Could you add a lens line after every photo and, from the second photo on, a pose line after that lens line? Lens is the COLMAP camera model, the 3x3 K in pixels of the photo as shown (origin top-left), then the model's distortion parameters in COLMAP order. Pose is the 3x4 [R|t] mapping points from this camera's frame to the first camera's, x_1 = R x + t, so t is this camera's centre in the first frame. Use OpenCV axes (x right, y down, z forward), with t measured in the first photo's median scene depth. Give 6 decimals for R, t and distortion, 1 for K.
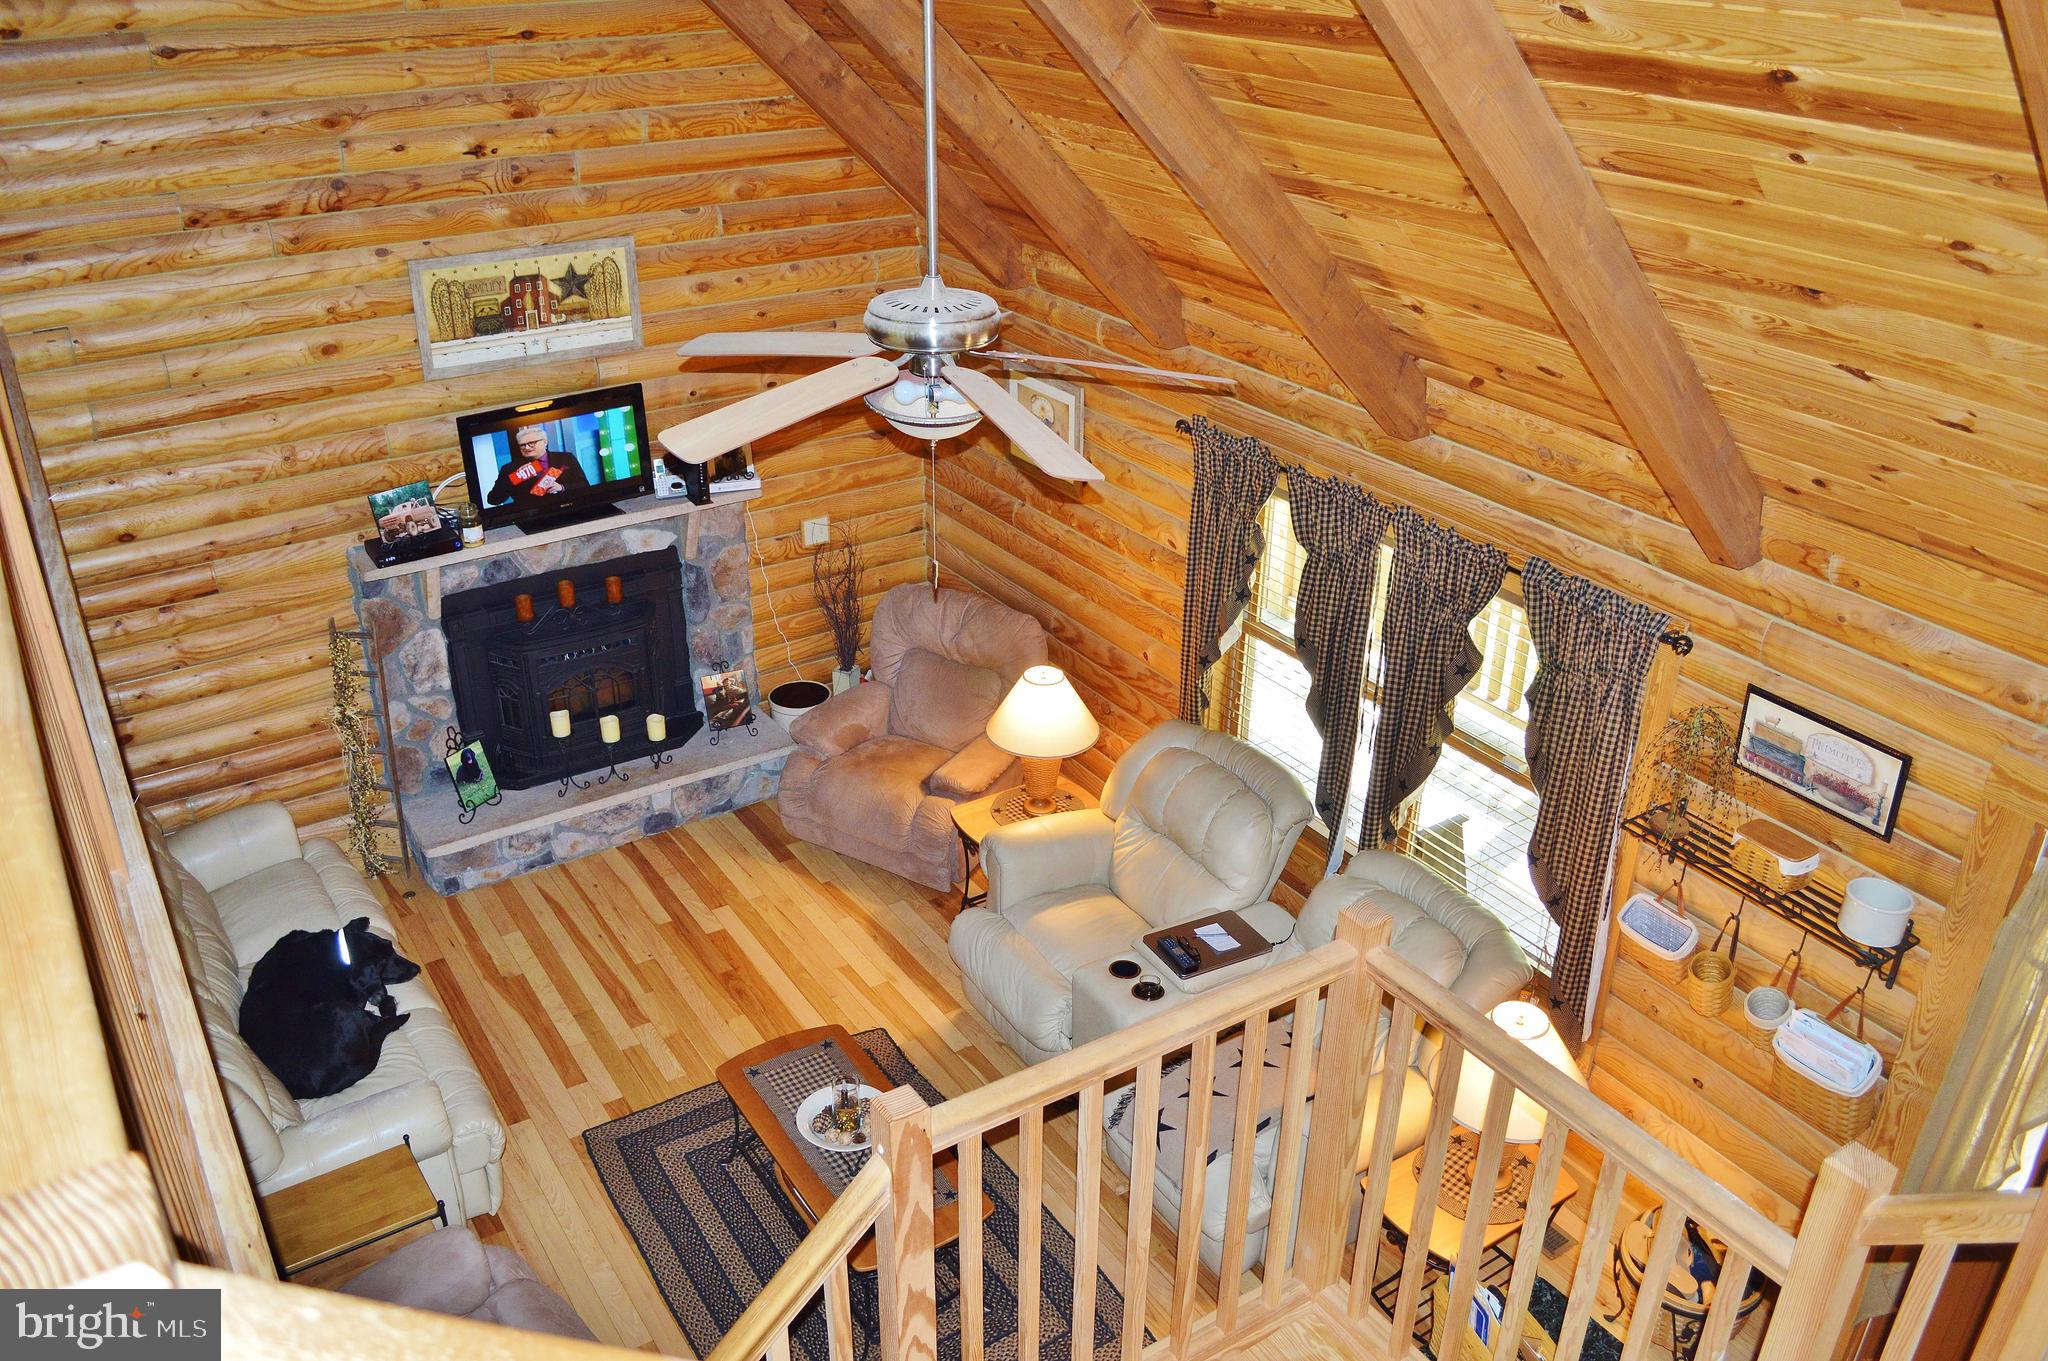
lens RADIAL K [[1615.7, 0, 1024.0], [0, 1615.7, 680.5], [0, 0, 1]] dist [-0.097018, -0.000010]
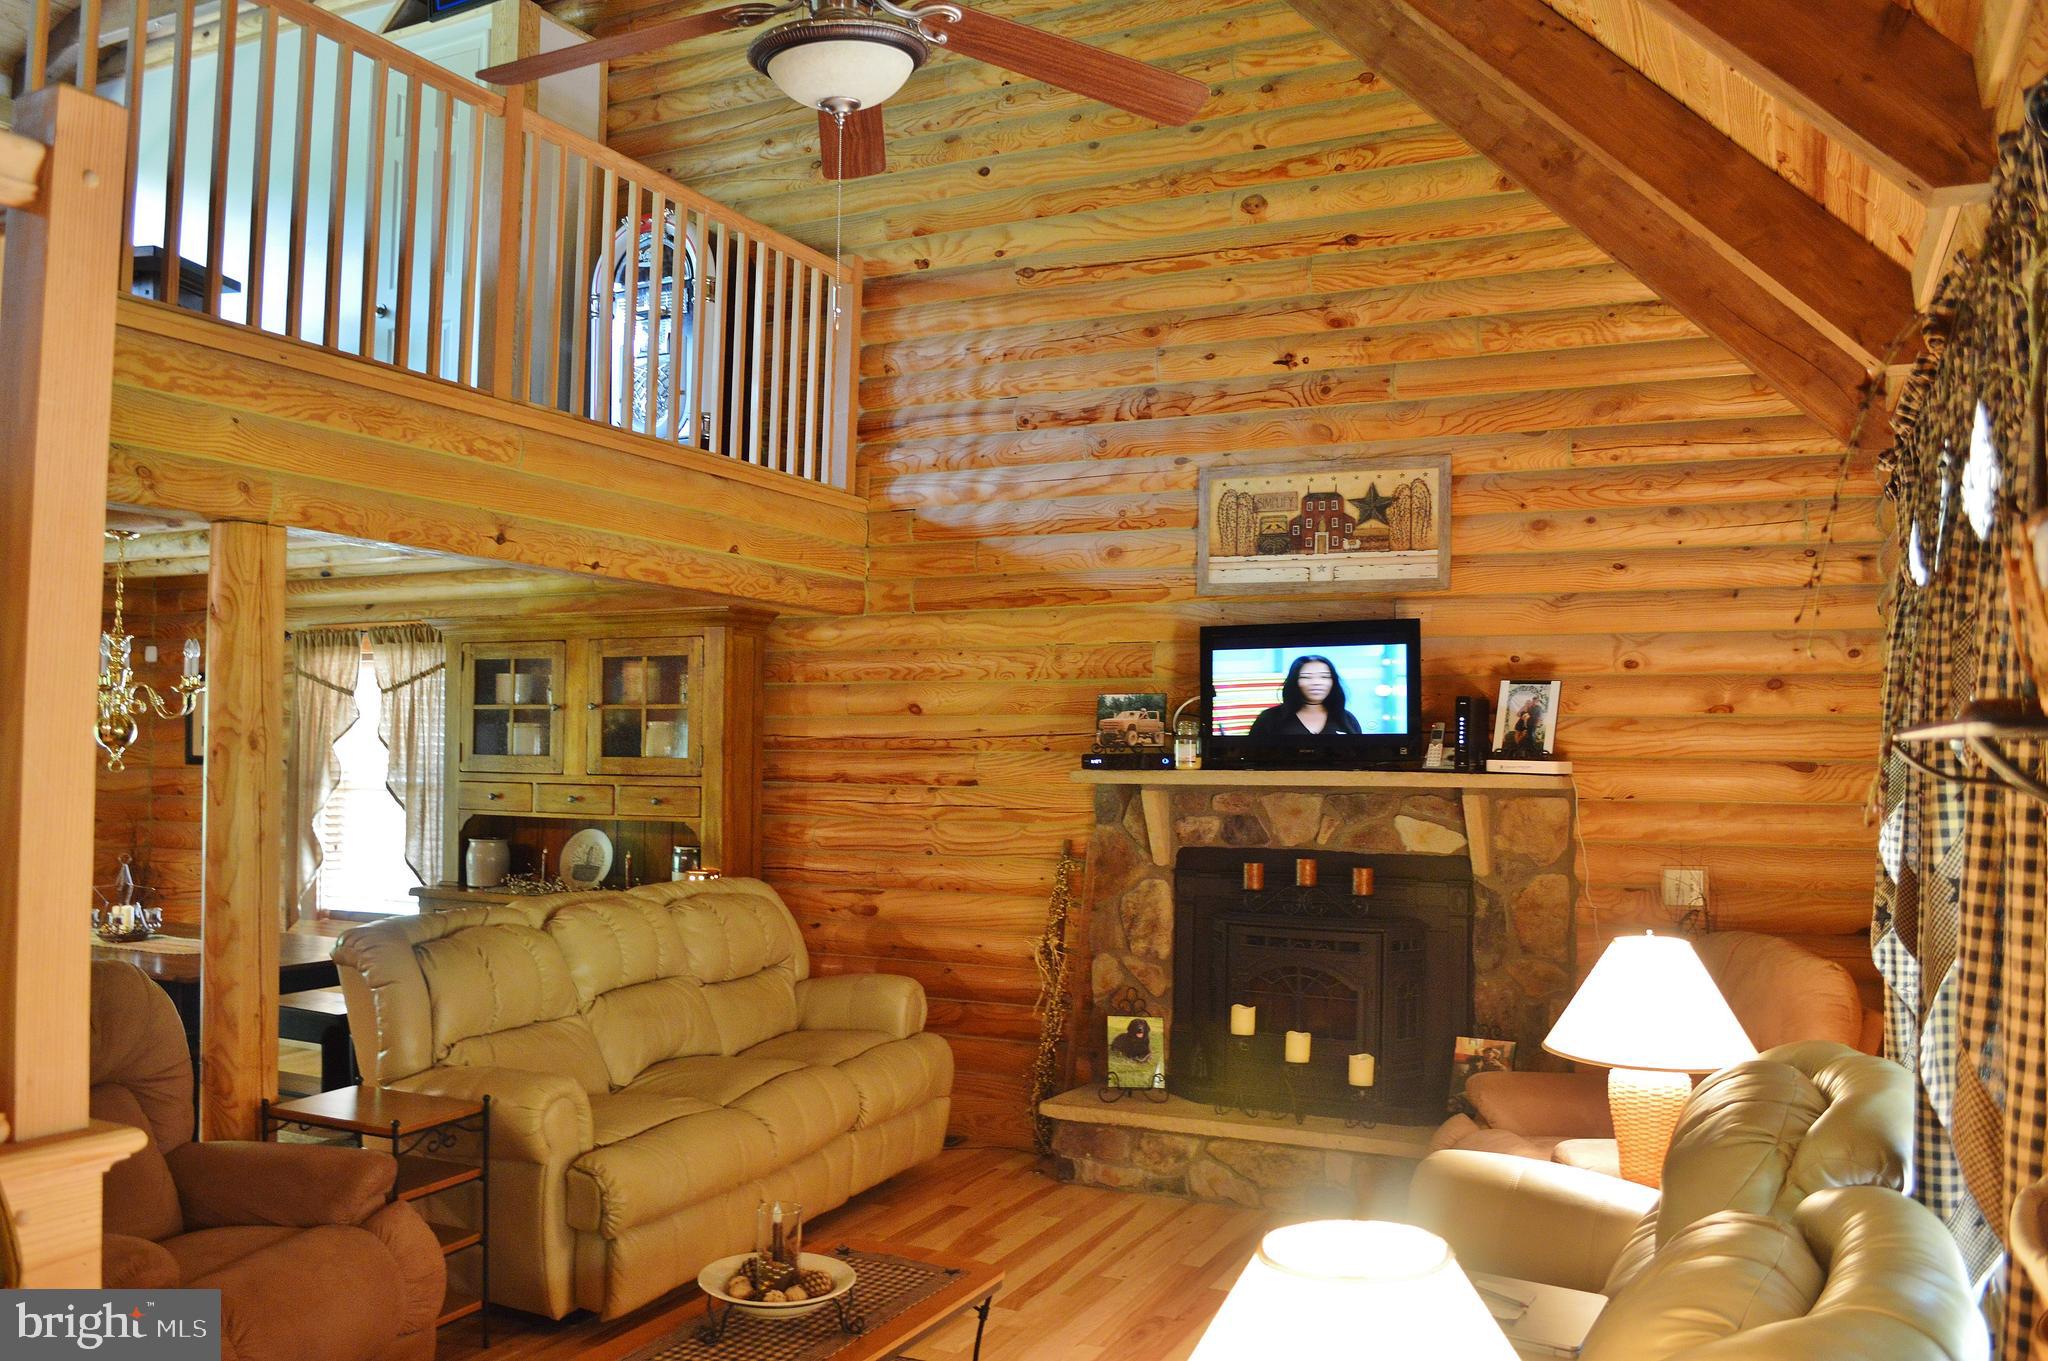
lens RADIAL K [[1615.7, 0, 1024.0], [0, 1615.7, 680.5], [0, 0, 1]] dist [-0.097018, -0.000010]
pose [[0.512481, -0.039266, -0.857800, 0.377134], [-0.392165, 0.877989, -0.274484, 0.153192], [0.763917, 0.477067, 0.434554, 0.537961]]
